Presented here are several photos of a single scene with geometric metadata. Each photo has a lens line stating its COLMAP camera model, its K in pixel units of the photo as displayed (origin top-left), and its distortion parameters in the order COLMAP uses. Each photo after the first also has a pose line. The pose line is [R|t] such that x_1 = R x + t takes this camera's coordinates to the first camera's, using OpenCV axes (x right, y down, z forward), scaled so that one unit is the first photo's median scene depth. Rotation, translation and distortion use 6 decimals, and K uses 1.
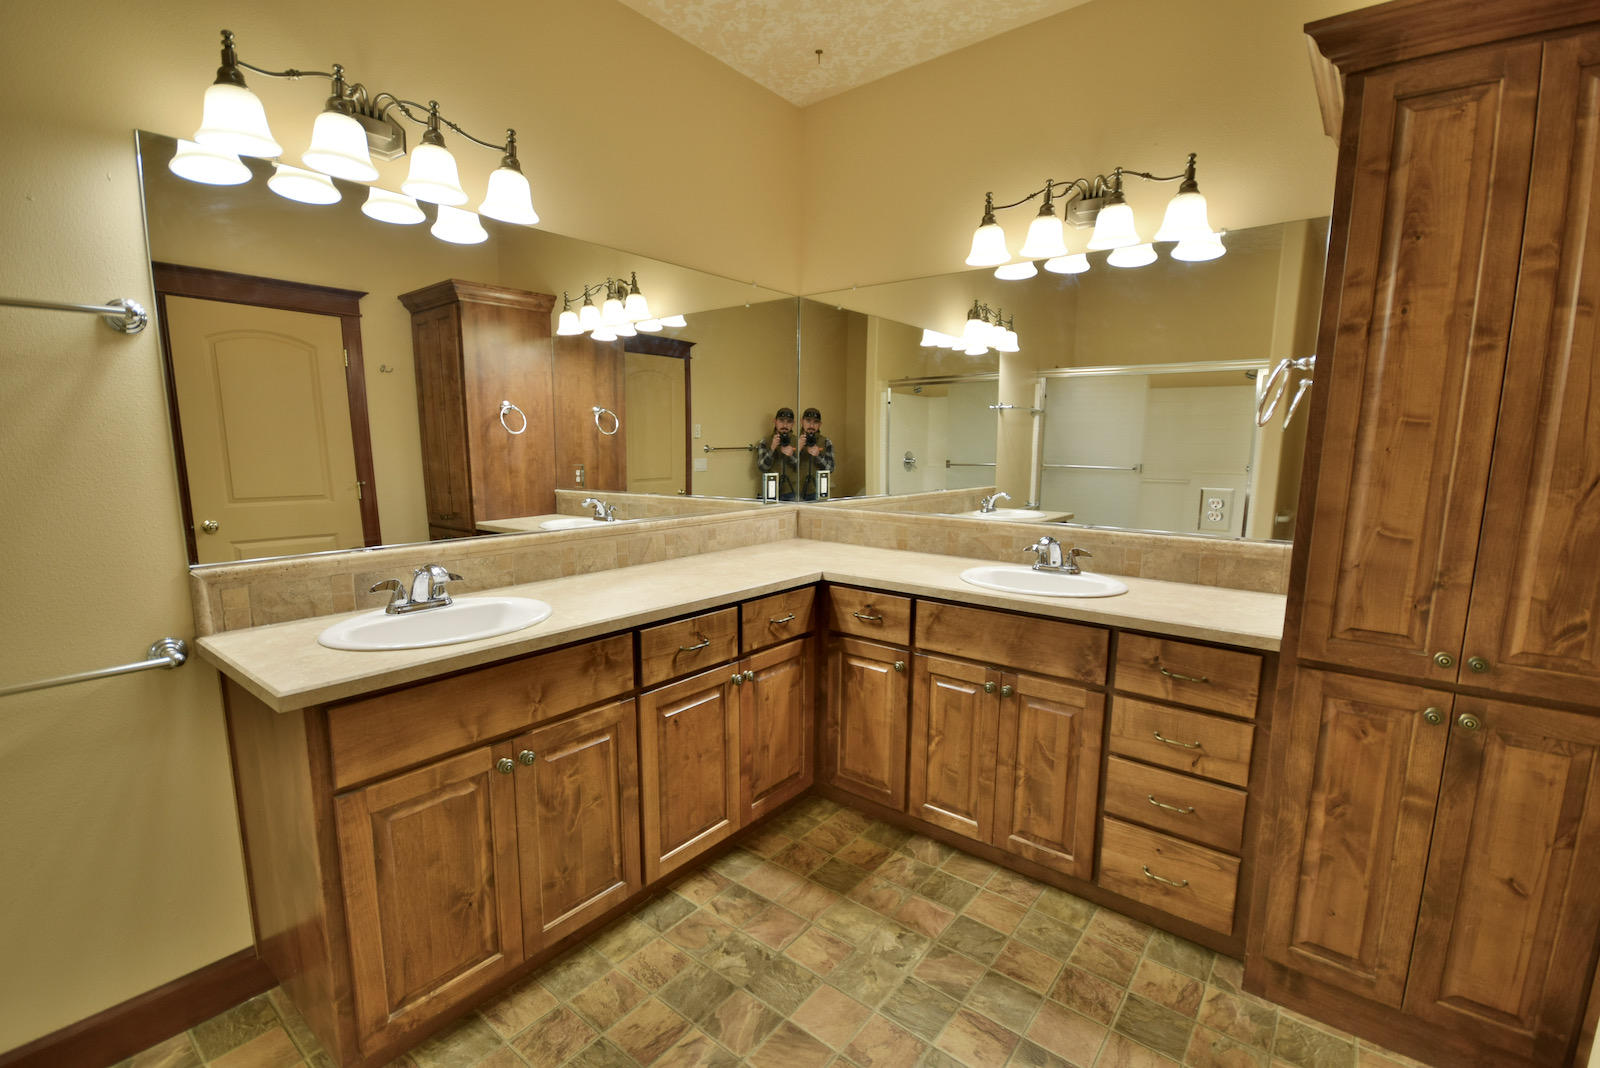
lens RADIAL K [[699.5, 0, 805.1], [0, 699.5, 568.7], [0, 0, 1]] dist [-0.001922, -0.000134]
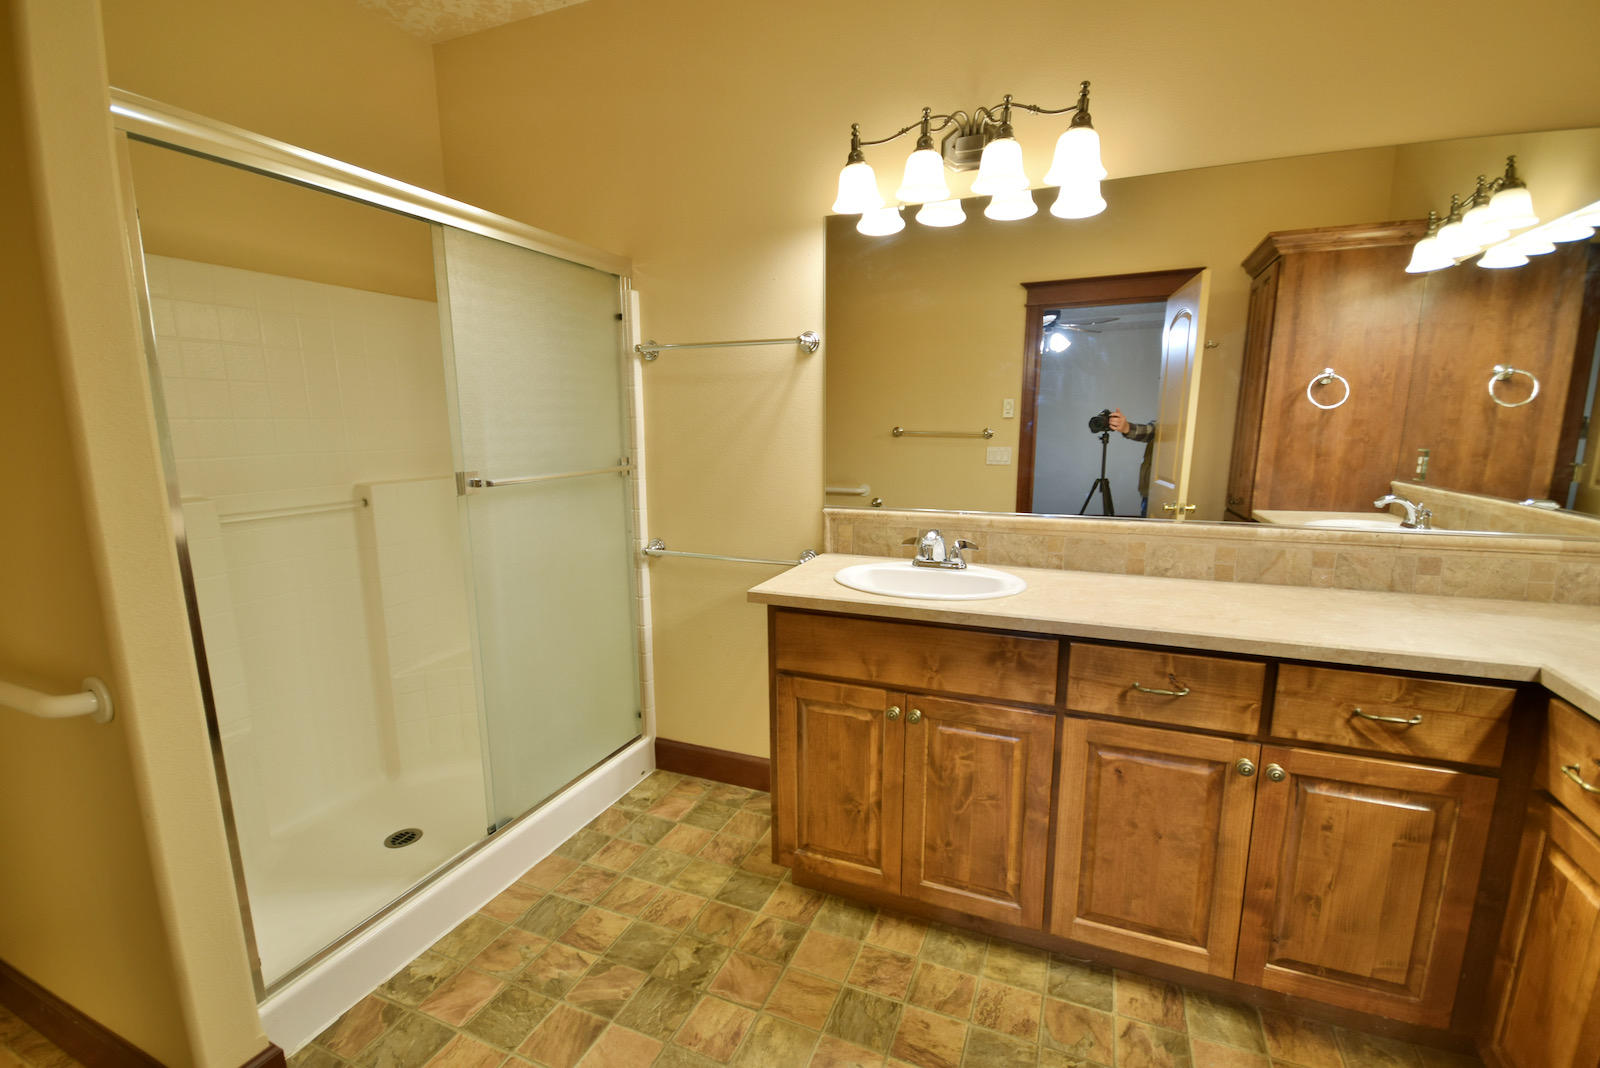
lens RADIAL K [[706.9, 0, 795.2], [0, 706.9, 554.4], [0, 0, 1]] dist [-0.002479, -0.000547]
pose [[0.266378, 0.171556, -0.948478, 0.465013], [-0.161204, 0.978102, 0.131641, -0.074671], [0.950293, 0.117833, 0.288200, 0.412719]]
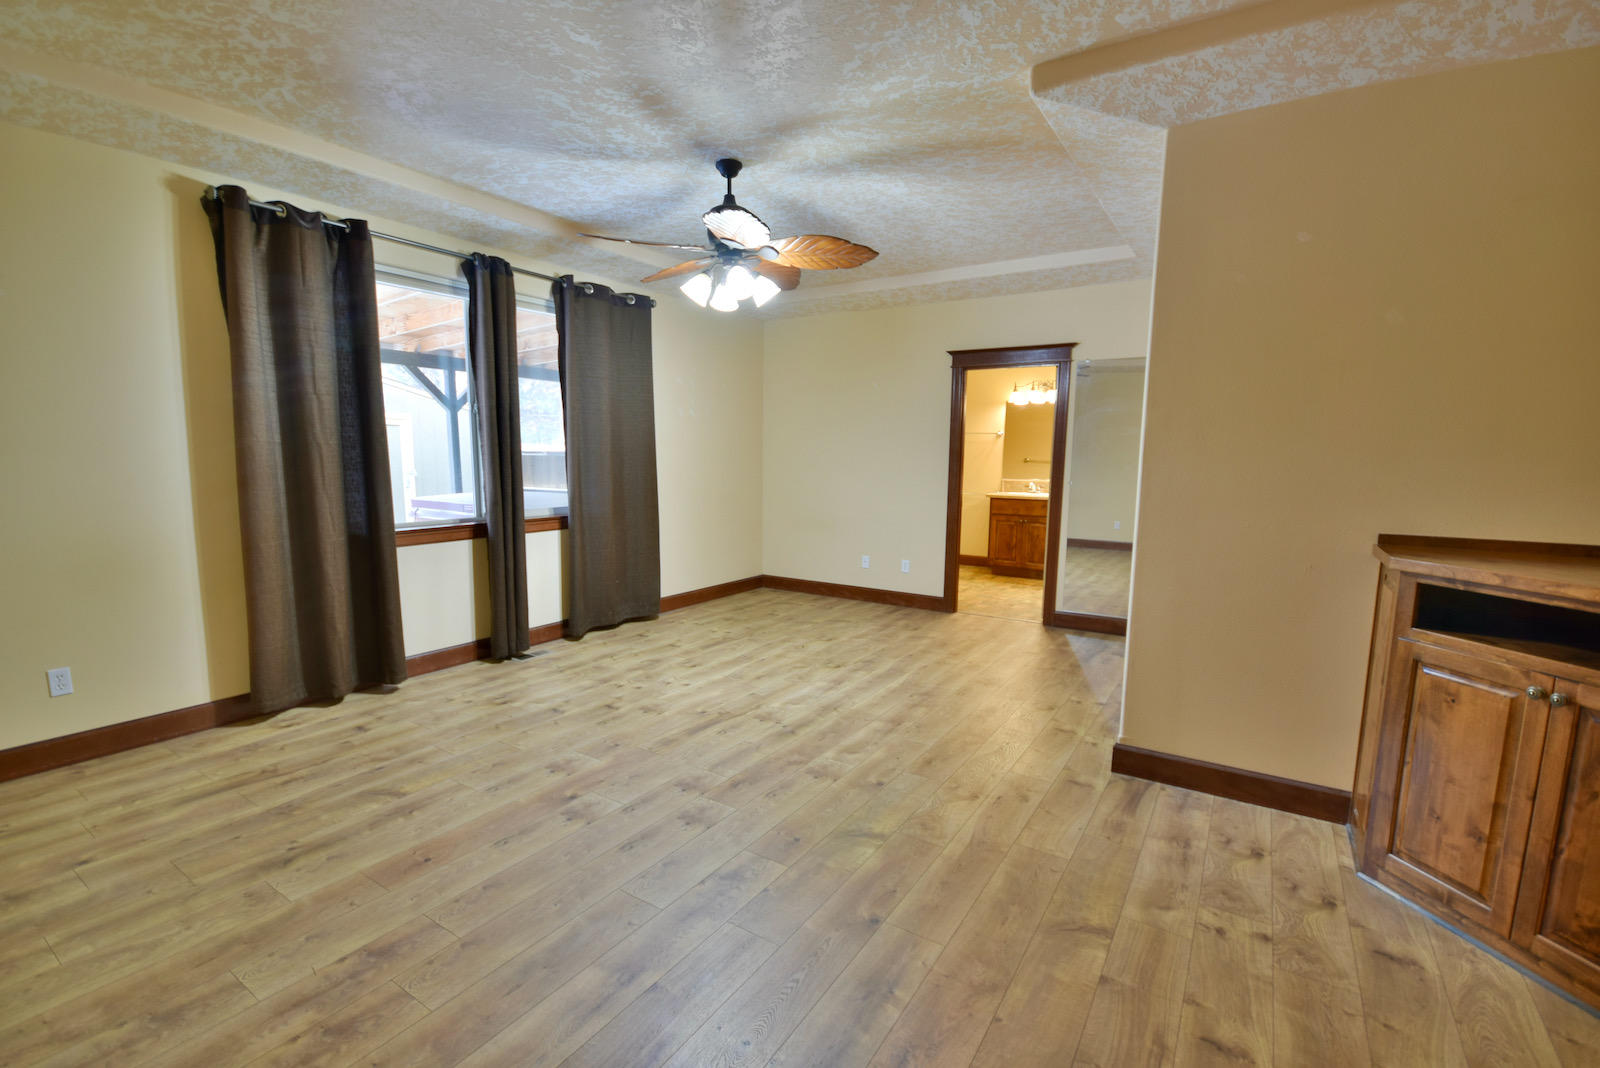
lens RADIAL K [[706.9, 0, 795.2], [0, 706.9, 554.4], [0, 0, 1]] dist [-0.002479, -0.000547]
pose [[0.087714, 0.136938, -0.986689, 3.650378], [-0.179112, 0.976531, 0.119606, 0.166360], [0.979911, 0.166237, 0.110183, -0.886564]]
